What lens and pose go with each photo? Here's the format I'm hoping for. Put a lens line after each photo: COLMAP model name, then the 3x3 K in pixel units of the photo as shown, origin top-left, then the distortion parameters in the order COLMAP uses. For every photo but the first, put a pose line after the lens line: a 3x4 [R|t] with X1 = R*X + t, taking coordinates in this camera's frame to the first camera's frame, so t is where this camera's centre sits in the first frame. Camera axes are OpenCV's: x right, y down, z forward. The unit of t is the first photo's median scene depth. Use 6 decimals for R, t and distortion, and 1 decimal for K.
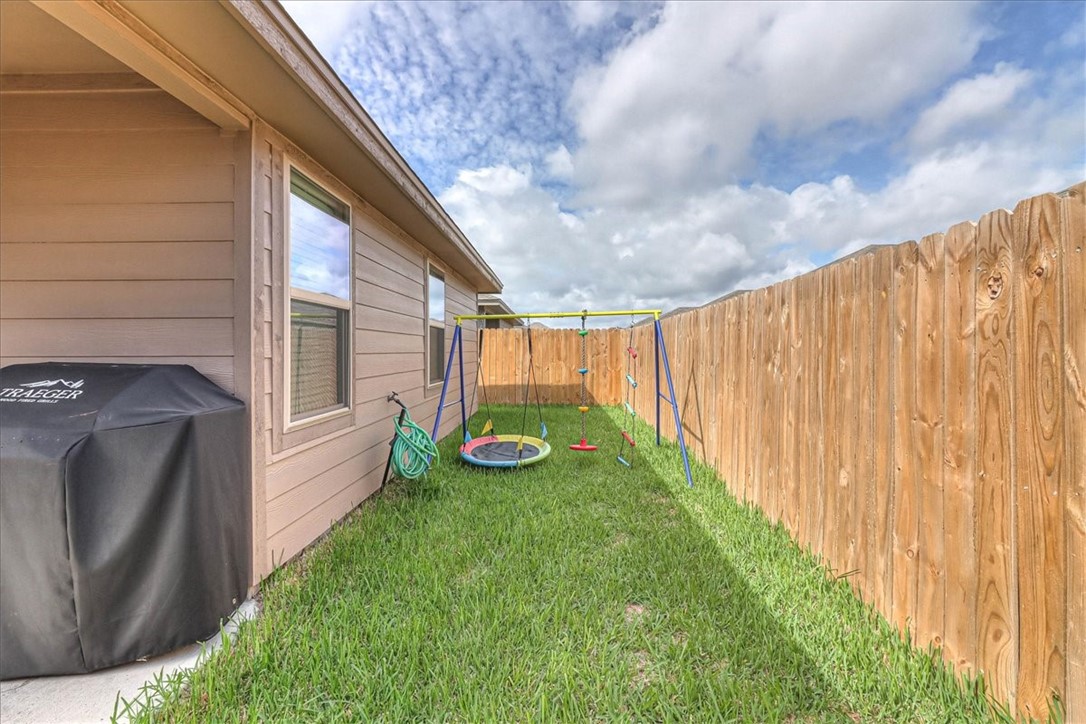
lens RADIAL K [[502.0, 0, 543.3], [0, 502.0, 360.1], [0, 0, 1]] dist [0.003864, 0.000176]
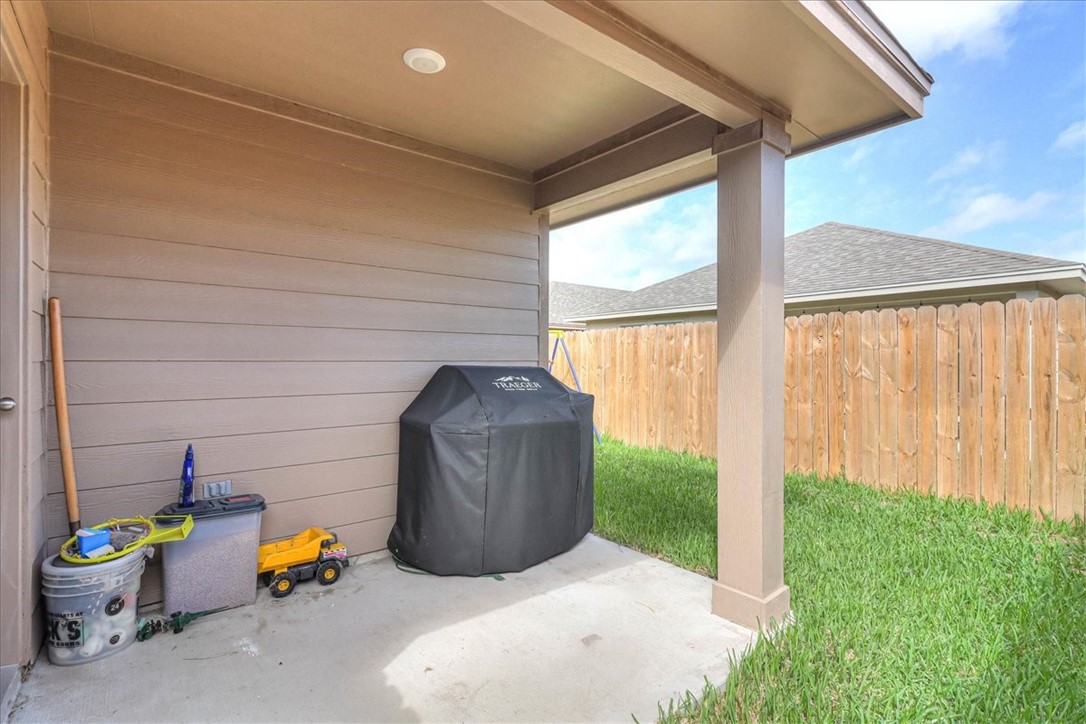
lens RADIAL K [[502.0, 0, 543.3], [0, 502.0, 360.1], [0, 0, 1]] dist [0.003864, 0.000176]
pose [[0.774380, 0.004892, 0.632702, -0.695543], [0.005070, 0.999890, -0.013937, 0.004601], [-0.632701, 0.014000, 0.774270, -0.084694]]
